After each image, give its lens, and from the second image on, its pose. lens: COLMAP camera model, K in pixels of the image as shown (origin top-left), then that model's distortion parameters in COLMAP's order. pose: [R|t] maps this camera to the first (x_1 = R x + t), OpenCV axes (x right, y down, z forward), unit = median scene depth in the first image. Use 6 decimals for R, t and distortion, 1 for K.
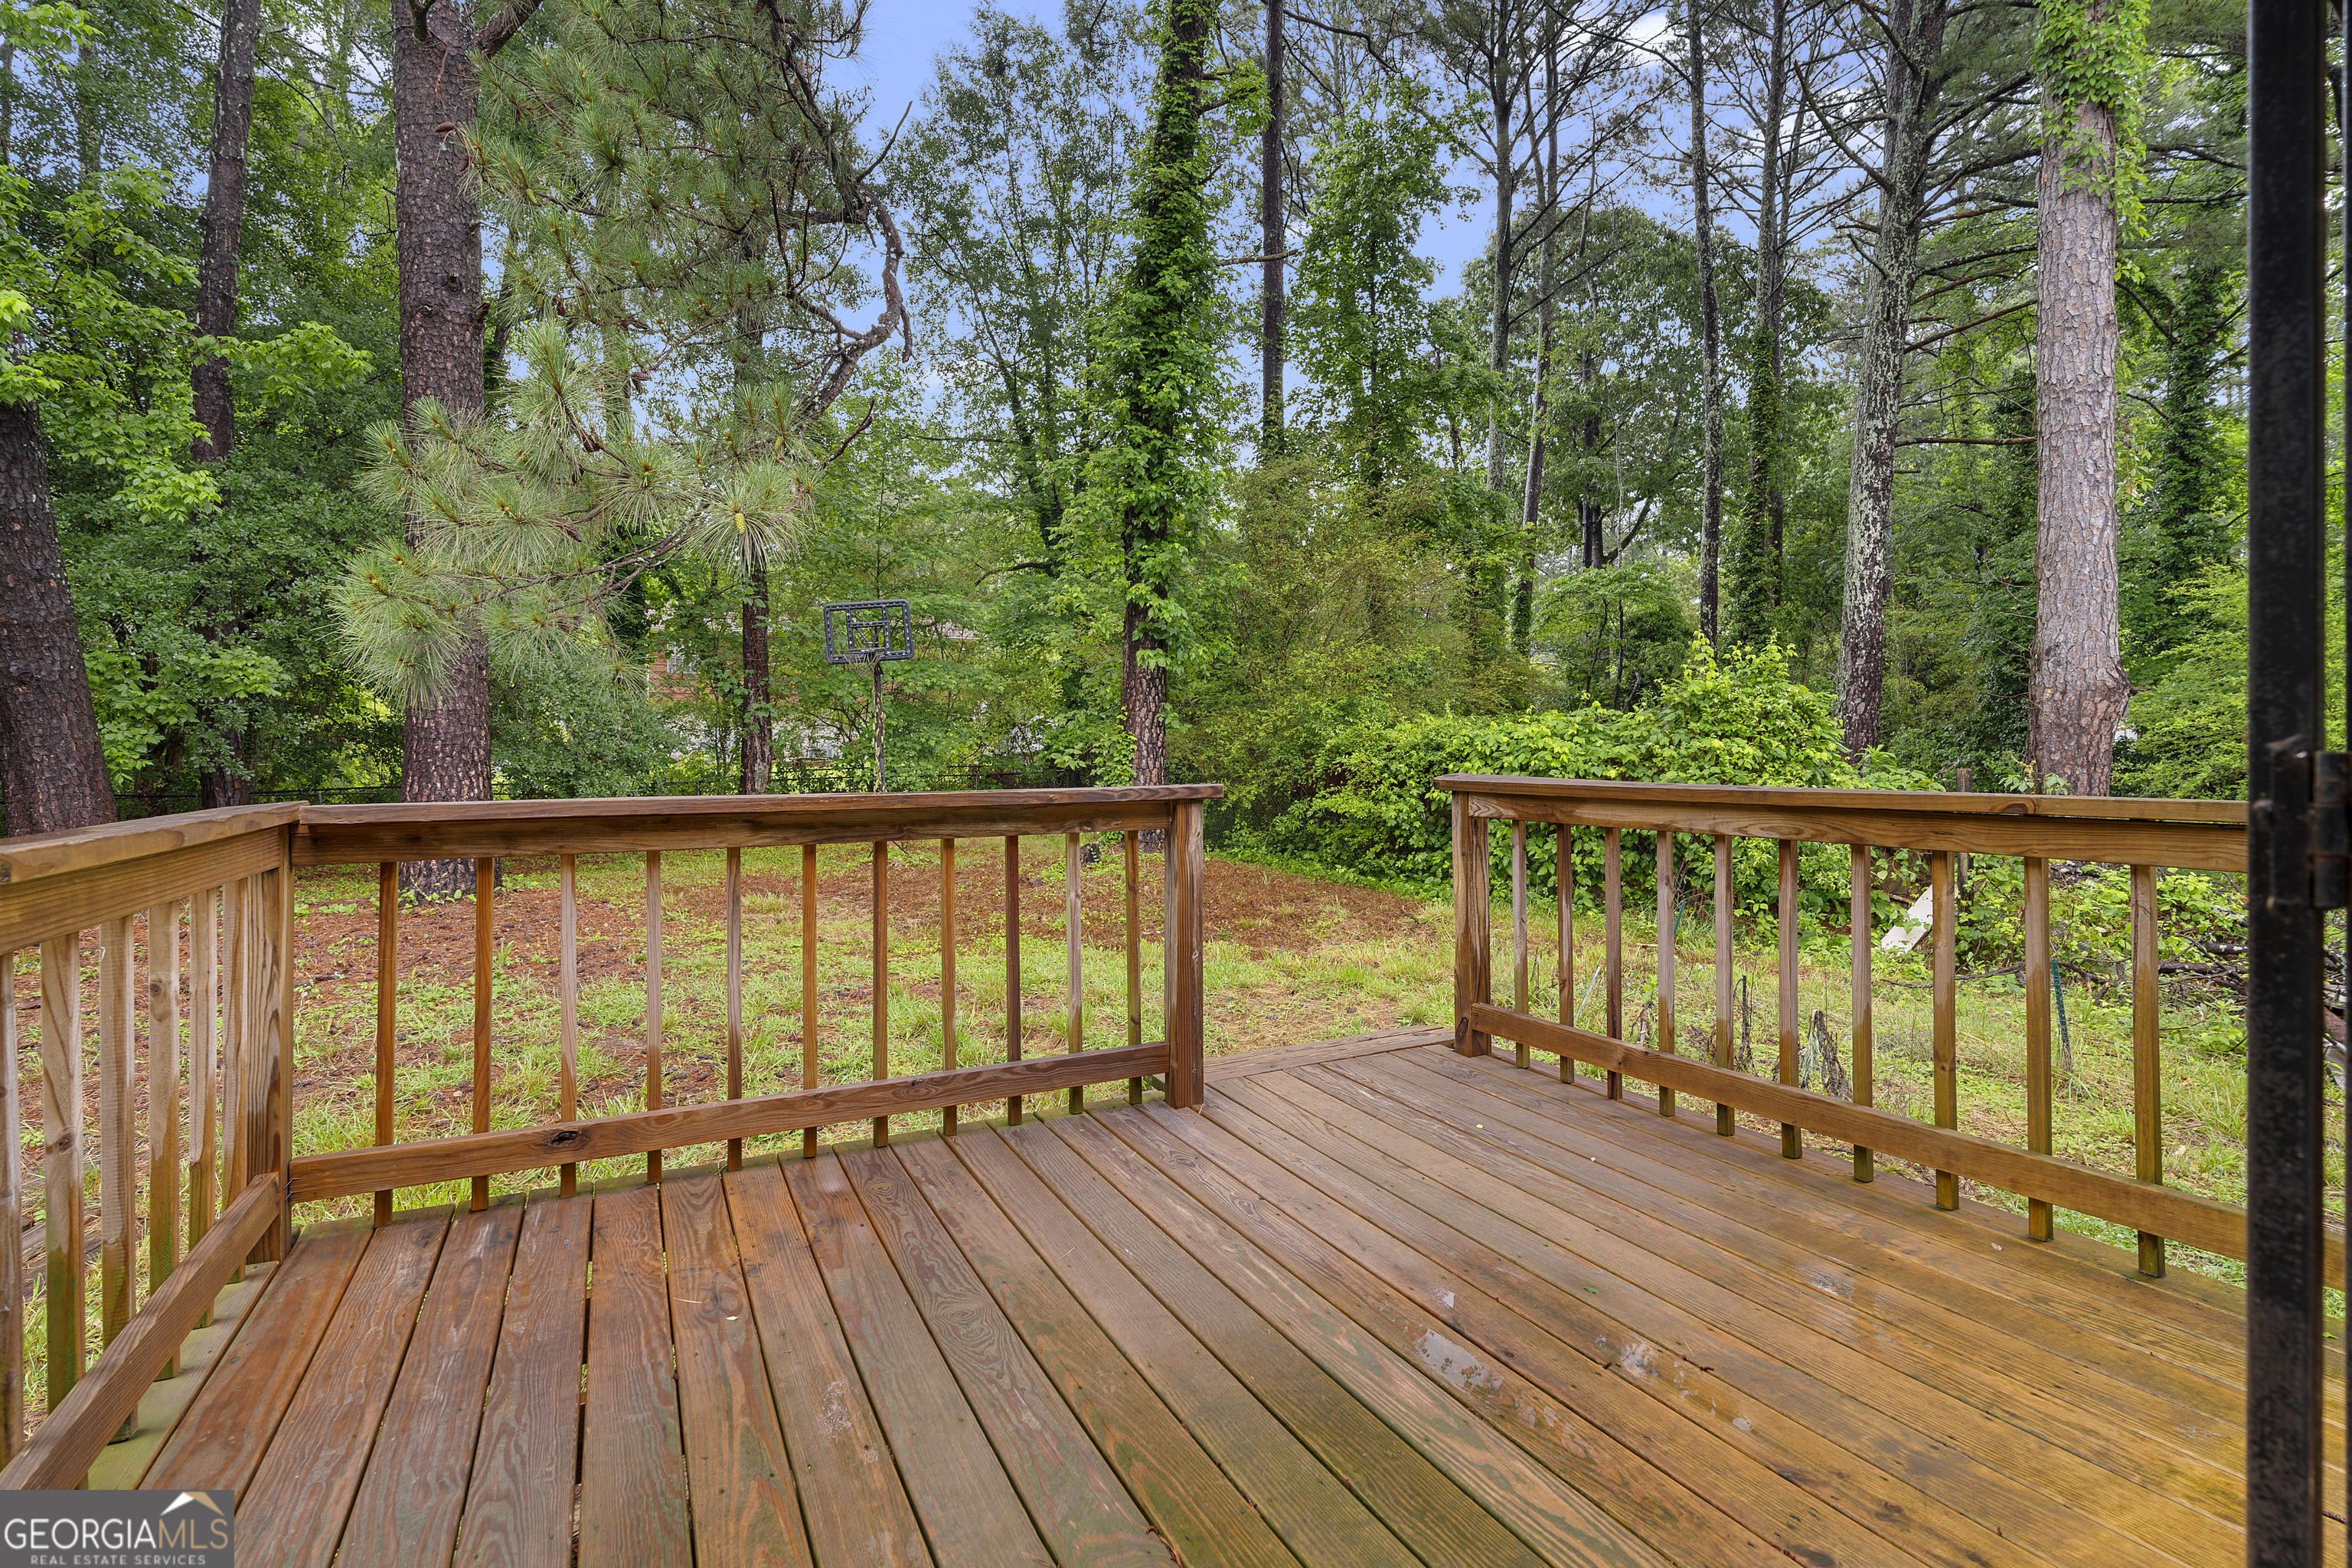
lens RADIAL K [[1145.7, 0, 1175.3], [0, 1145.7, 754.1], [0, 0, 1]] dist [-0.006904, 0.000148]
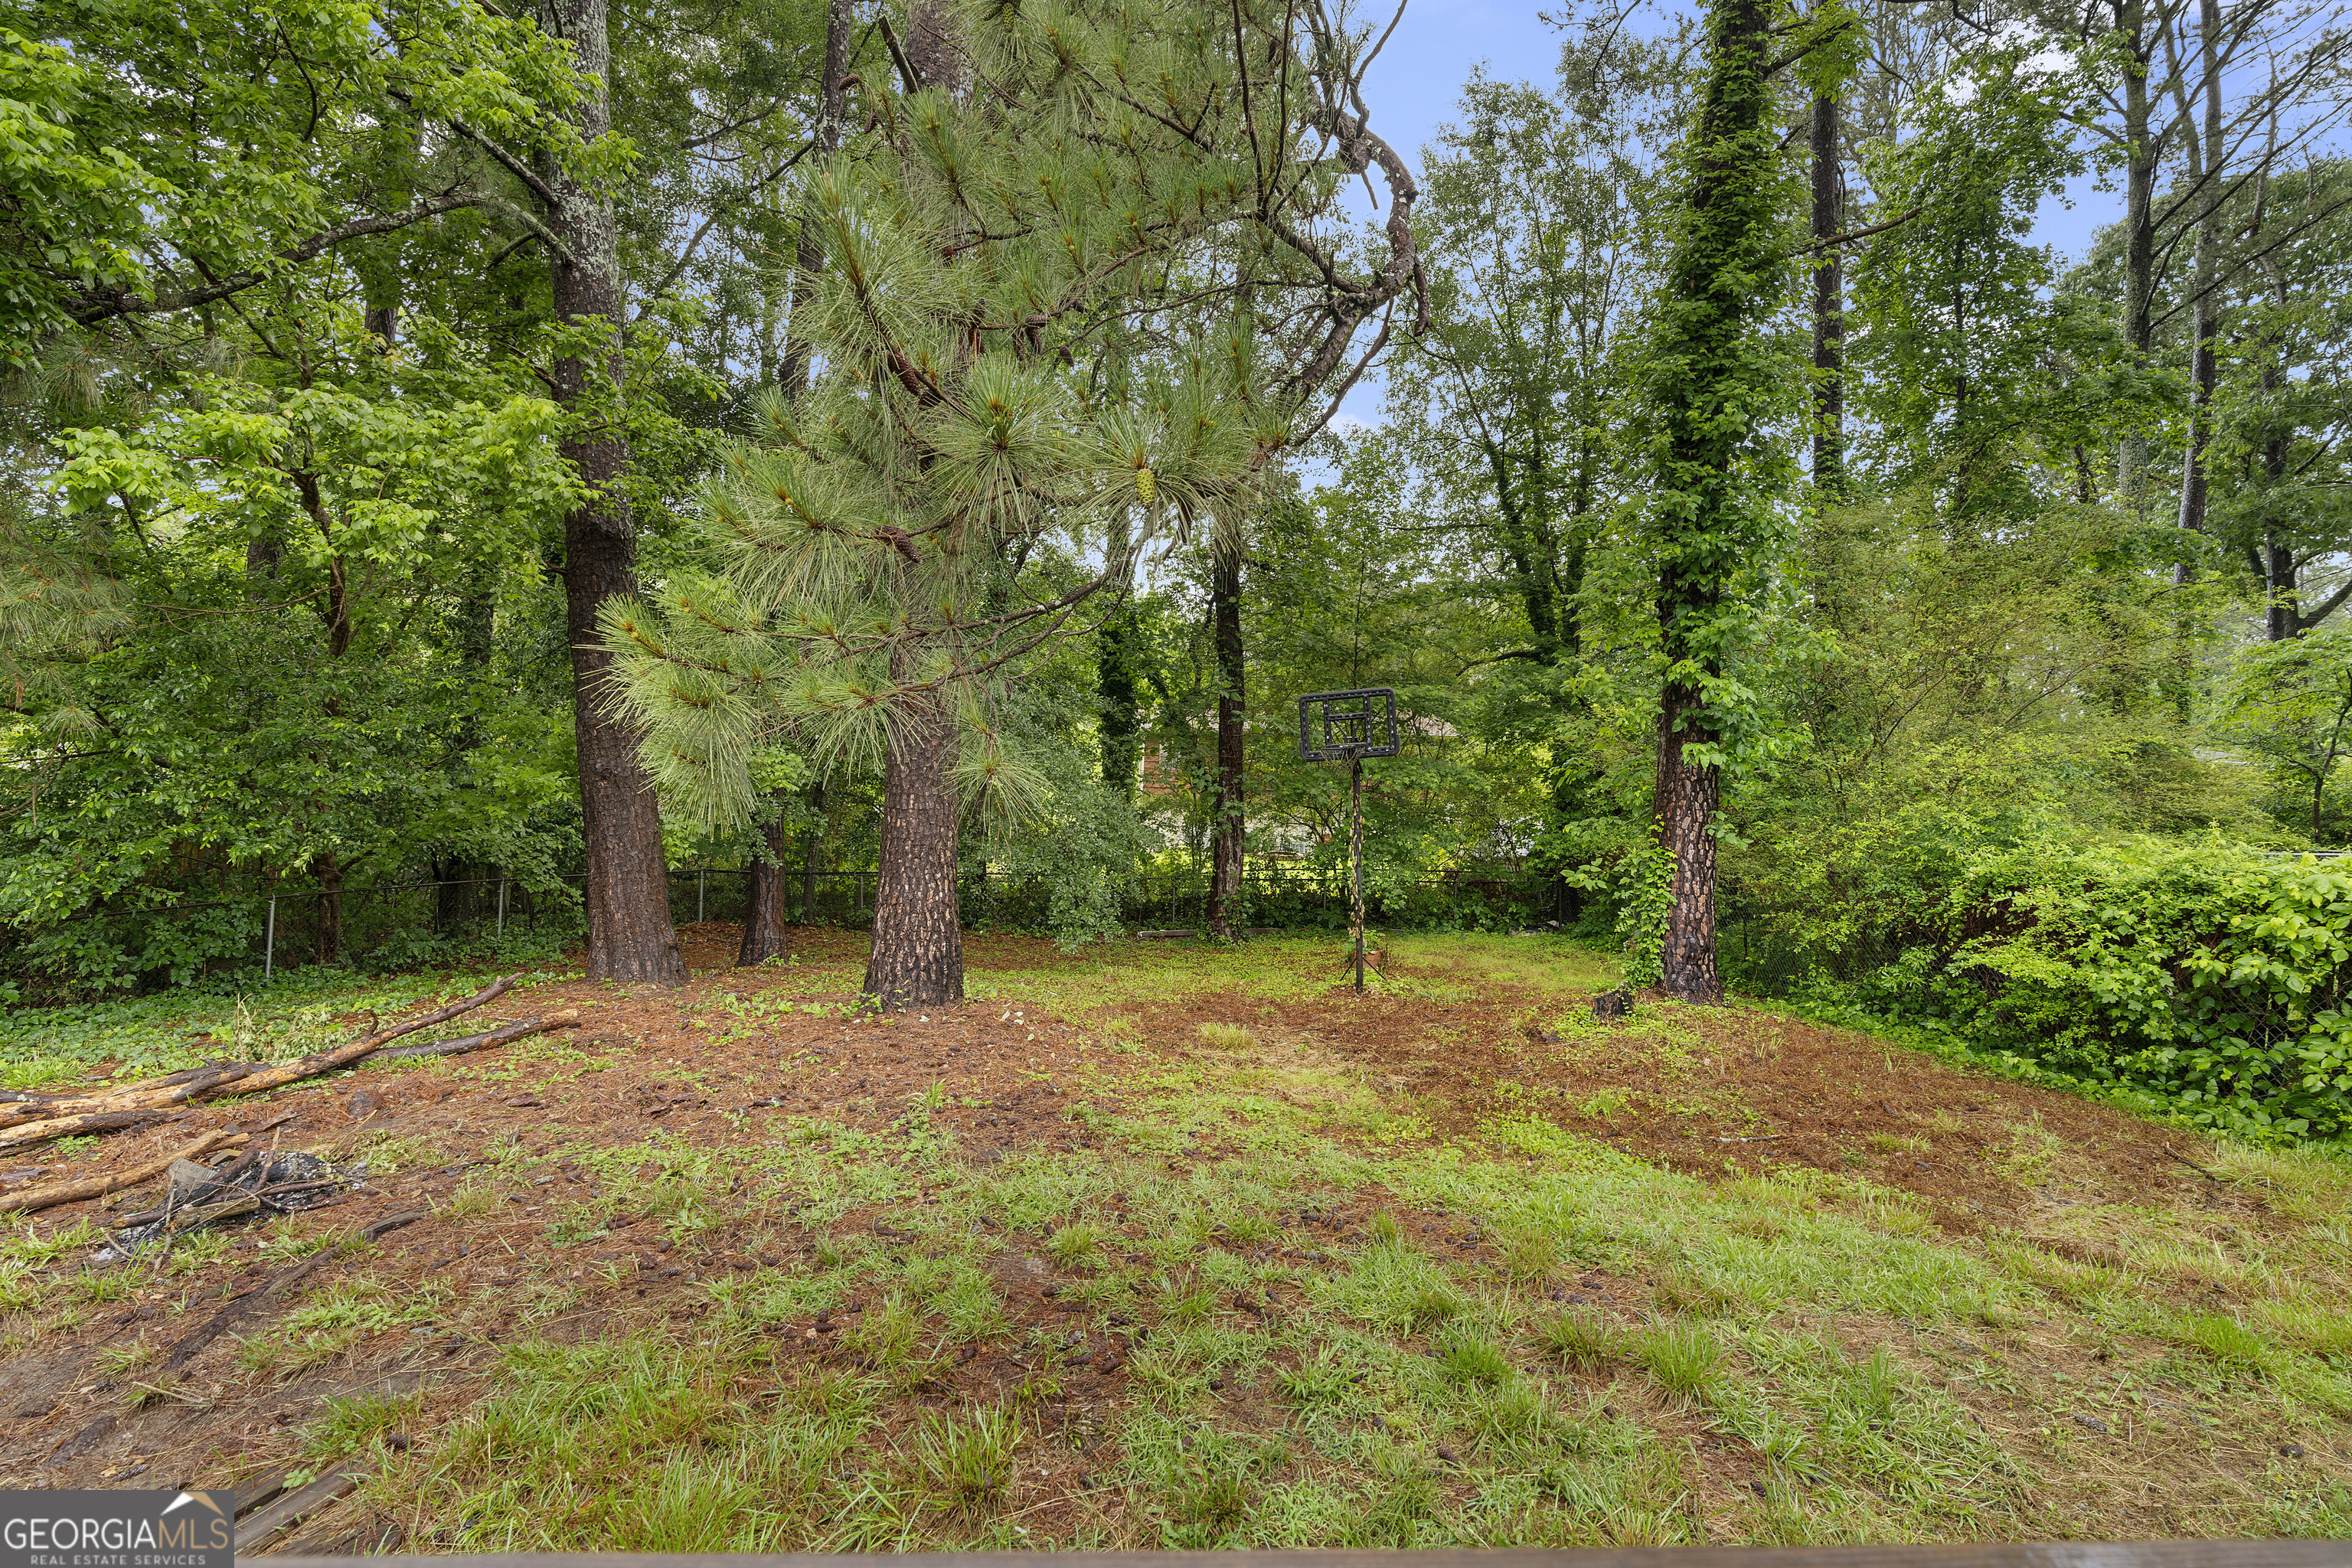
lens RADIAL K [[1082.2, 0, 1176.9], [0, 1082.2, 778.1], [0, 0, 1]] dist [-0.012683, 0.005586]
pose [[0.917535, 0.006290, -0.397606, -0.044670], [-0.031200, 0.997931, -0.056213, -0.011723], [0.396429, 0.063983, 0.915833, 0.146736]]
